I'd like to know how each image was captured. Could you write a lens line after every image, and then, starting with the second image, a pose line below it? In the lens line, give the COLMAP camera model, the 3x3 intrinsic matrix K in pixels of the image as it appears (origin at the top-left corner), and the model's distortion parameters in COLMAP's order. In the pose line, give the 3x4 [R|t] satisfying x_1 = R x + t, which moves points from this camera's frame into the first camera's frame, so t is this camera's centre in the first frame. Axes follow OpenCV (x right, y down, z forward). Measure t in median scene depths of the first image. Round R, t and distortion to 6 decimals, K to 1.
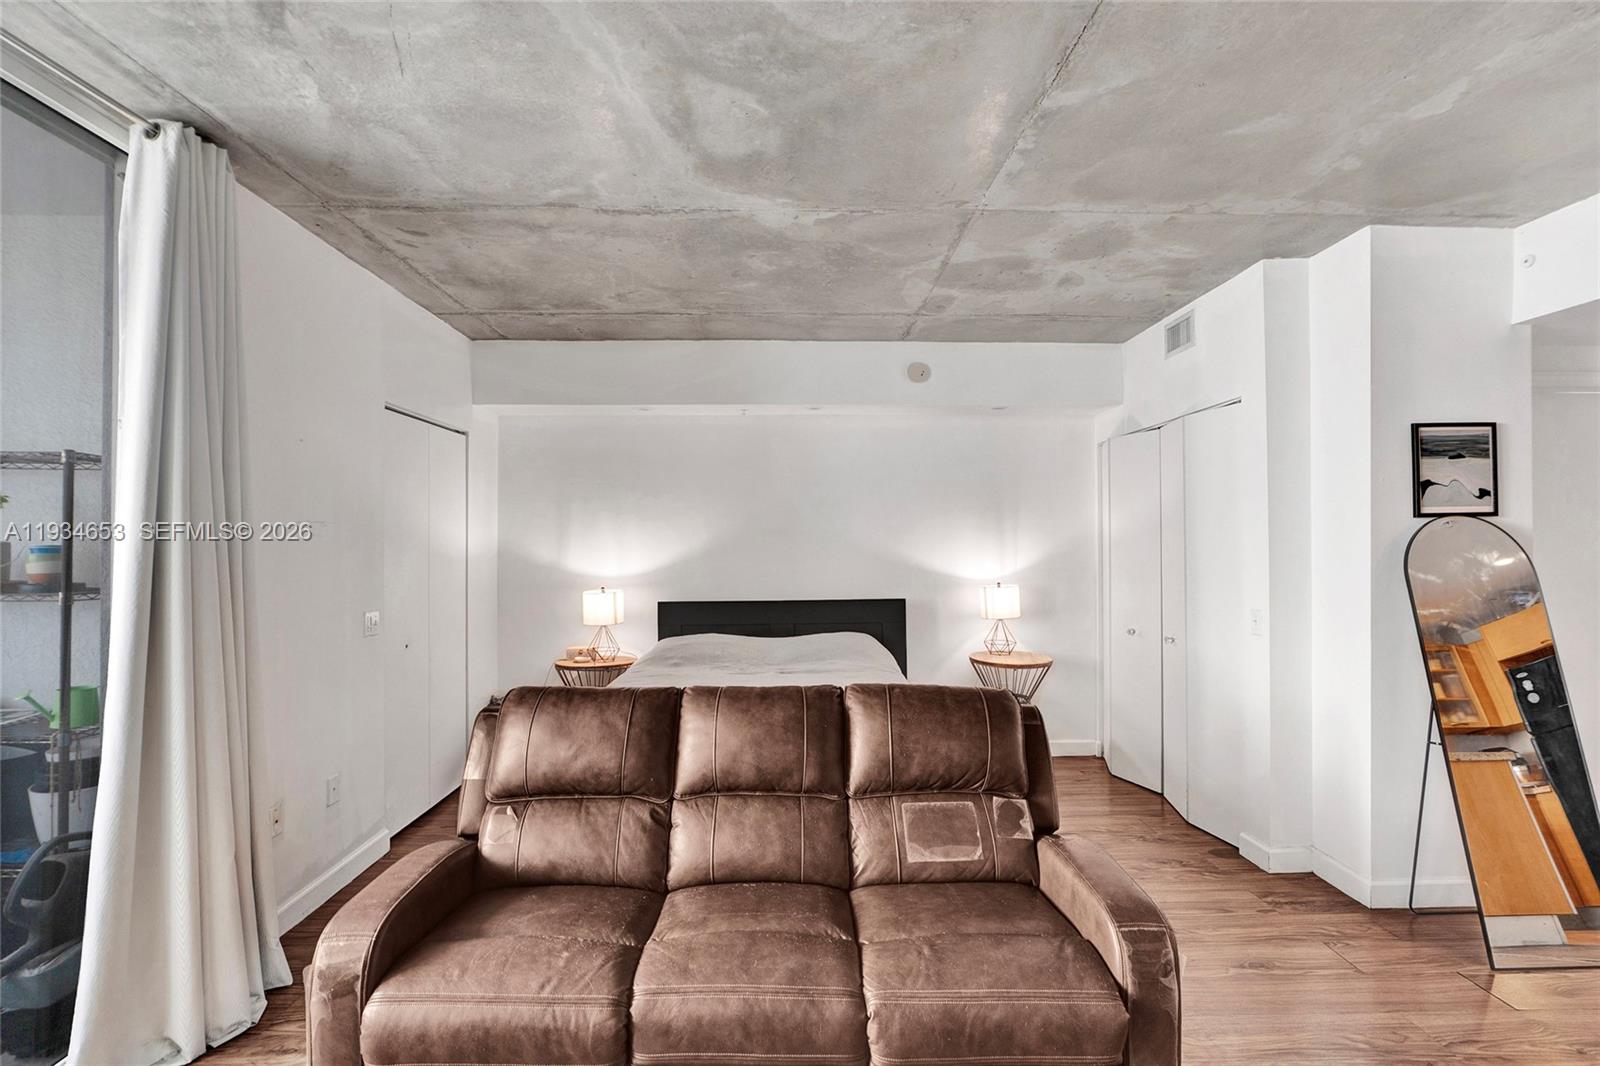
lens RADIAL K [[712.5, 0, 800.4], [0, 712.5, 543.0], [0, 0, 1]] dist [-0.009066, -0.000281]
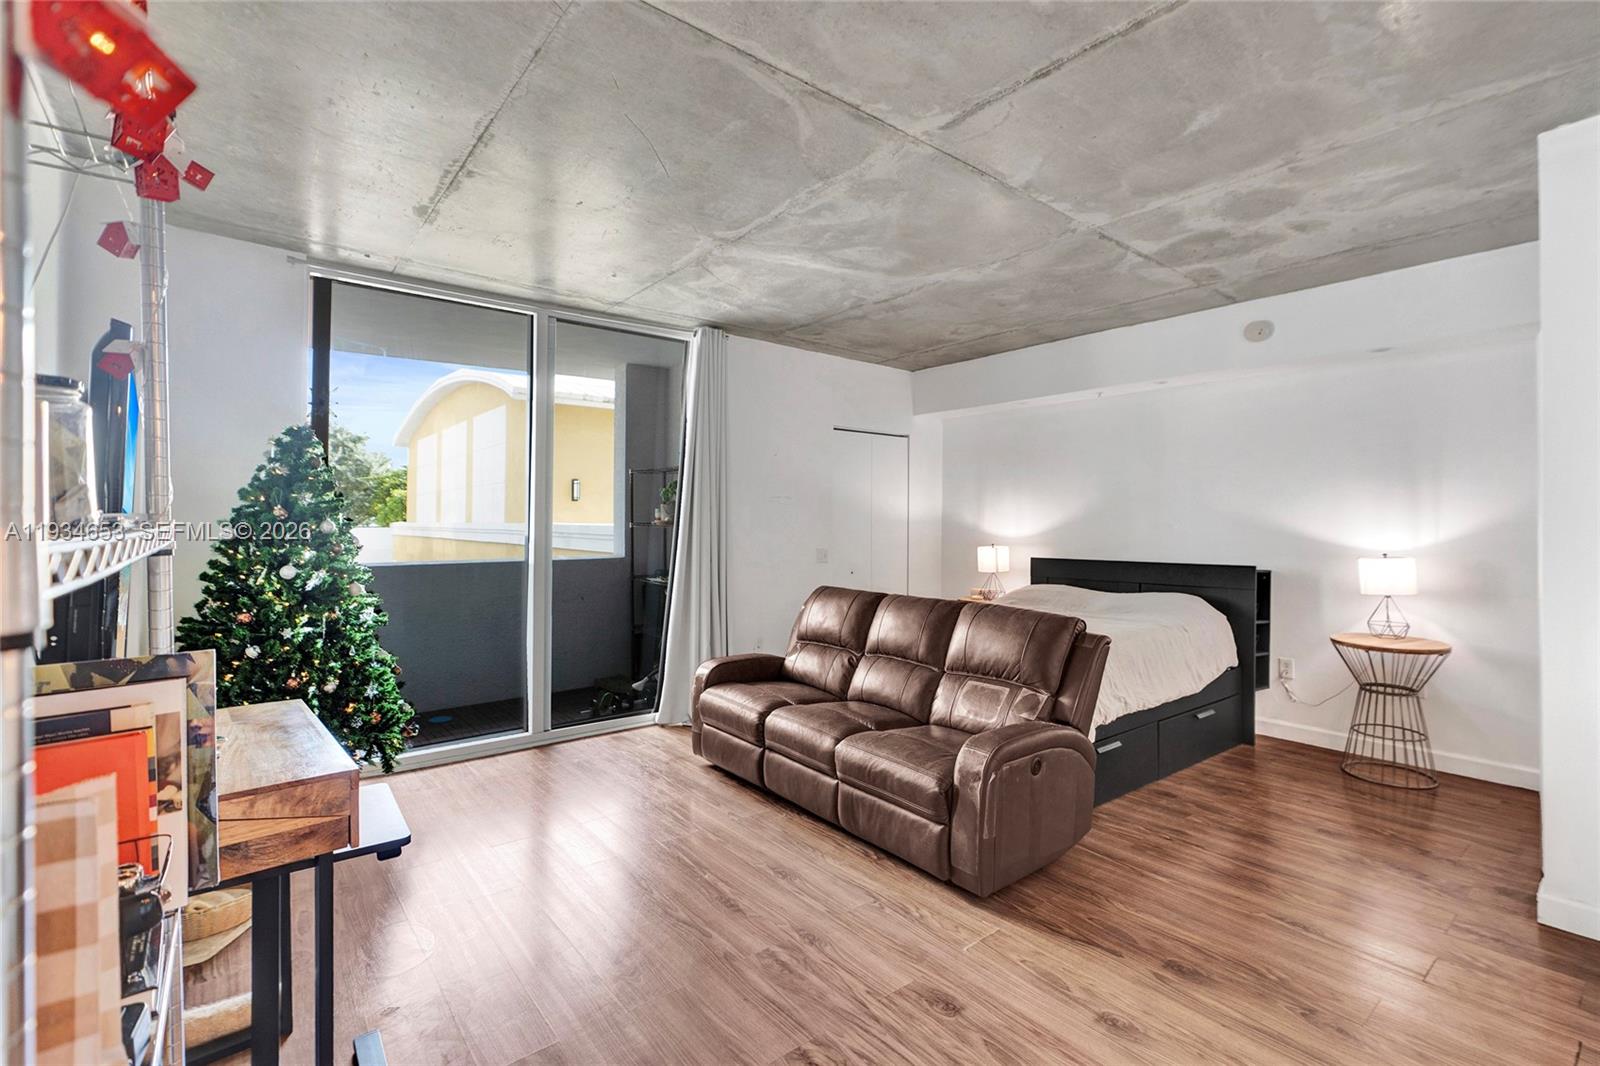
lens RADIAL K [[712.5, 0, 786.0], [0, 712.5, 525.4], [0, 0, 1]] dist [-0.009066, -0.000281]
pose [[0.599322, 0.011335, -0.800428, 0.689107], [-0.005075, 0.999933, 0.010360, 0.021582], [0.800492, -0.002147, 0.599340, -0.112612]]
